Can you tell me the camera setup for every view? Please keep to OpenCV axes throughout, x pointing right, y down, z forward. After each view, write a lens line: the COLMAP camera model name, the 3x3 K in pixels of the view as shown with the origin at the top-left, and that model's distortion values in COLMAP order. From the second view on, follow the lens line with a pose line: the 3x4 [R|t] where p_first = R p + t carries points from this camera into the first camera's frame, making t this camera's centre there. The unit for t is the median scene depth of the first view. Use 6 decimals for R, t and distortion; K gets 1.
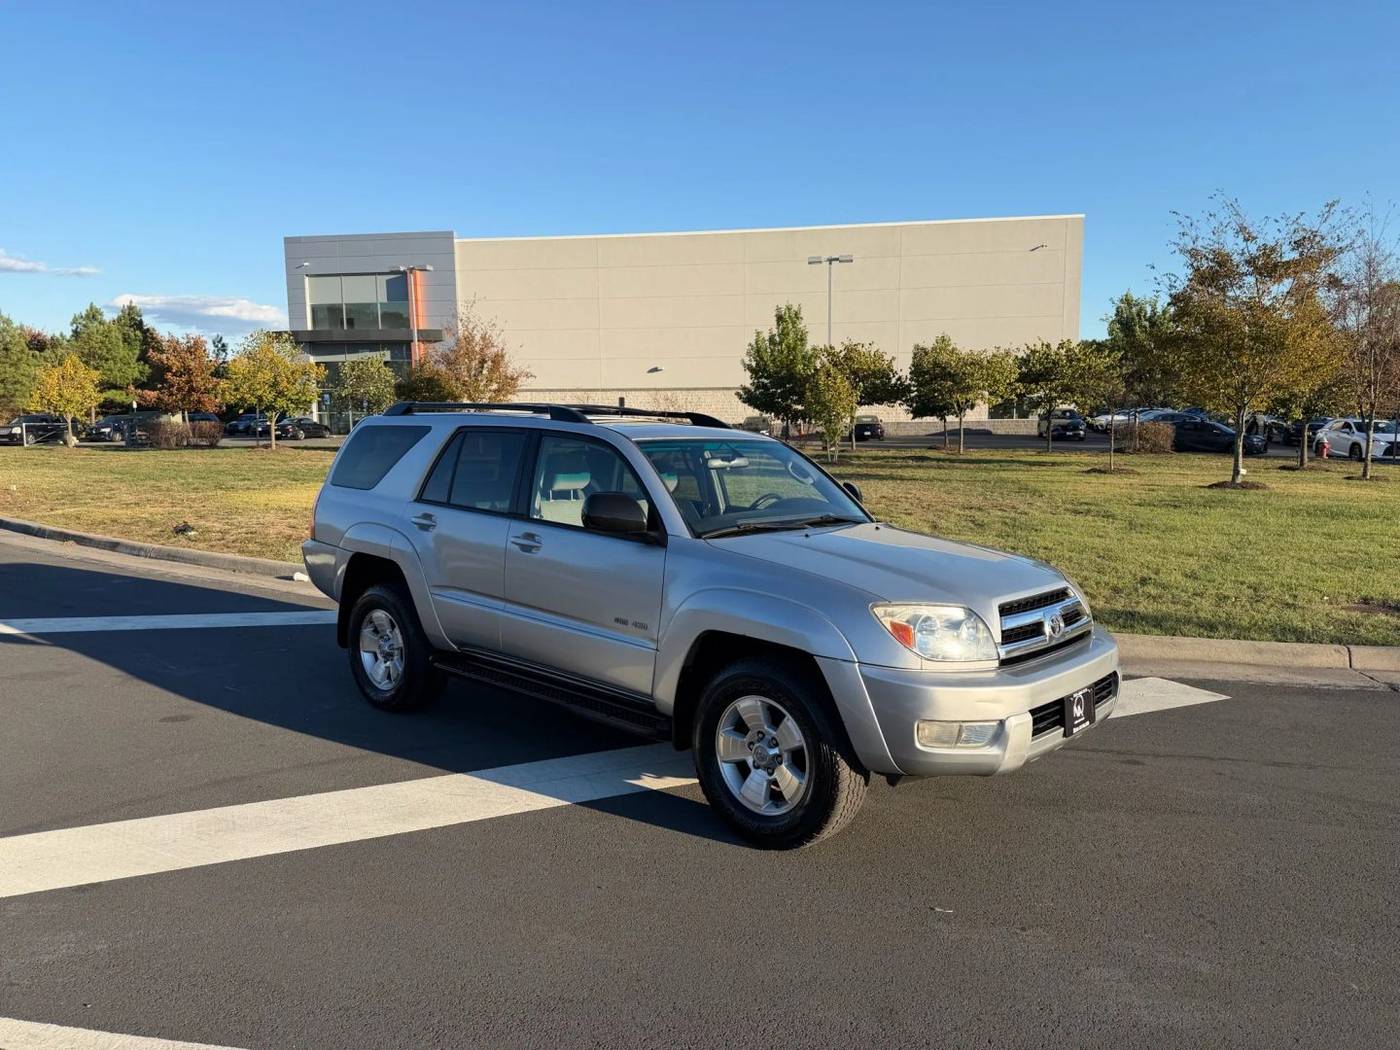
lens RADIAL K [[1070.0, 0, 705.7], [0, 1070.0, 527.2], [0, 0, 1]] dist [0.051381, -0.080014]
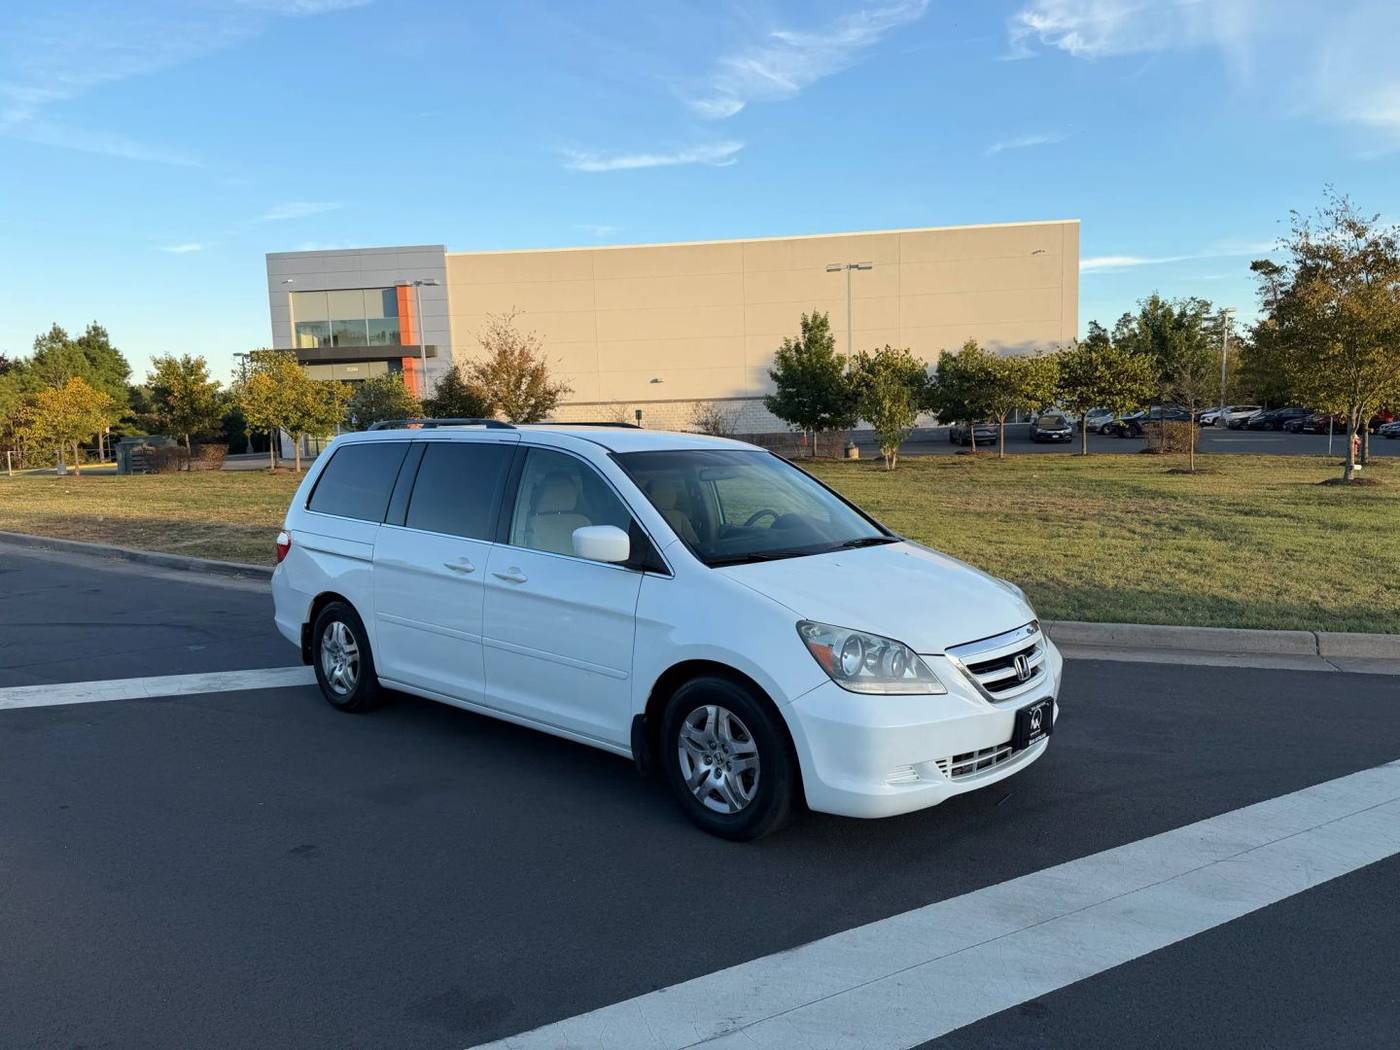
lens RADIAL K [[1070.0, 0, 713.9], [0, 1070.0, 530.9], [0, 0, 1]] dist [0.051381, -0.080014]
pose [[0.997848, -0.029597, 0.058506, -0.078981], [0.030034, 0.999527, -0.006601, -0.002219], [-0.058283, 0.008344, 0.998265, 0.019391]]
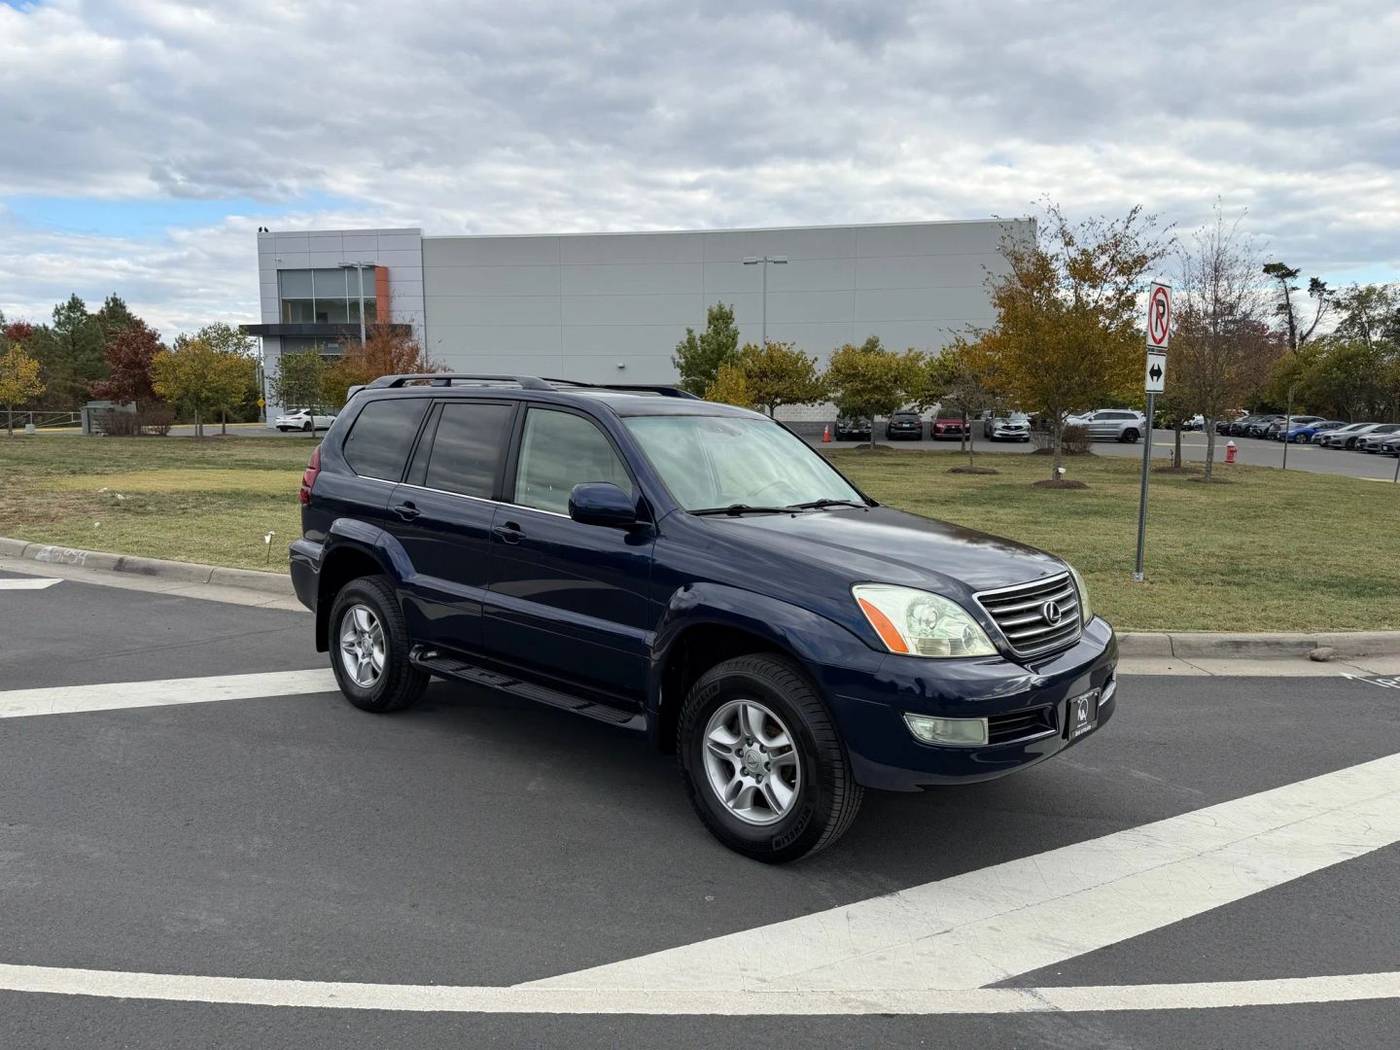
lens RADIAL K [[1070.0, 0, 709.6], [0, 1070.0, 525.9], [0, 0, 1]] dist [0.051381, -0.080014]
pose [[0.999621, 0.015249, -0.022919, 0.094363], [-0.015258, 0.999884, -0.000206, 0.003032], [0.022914, 0.000556, 0.999737, -0.014797]]
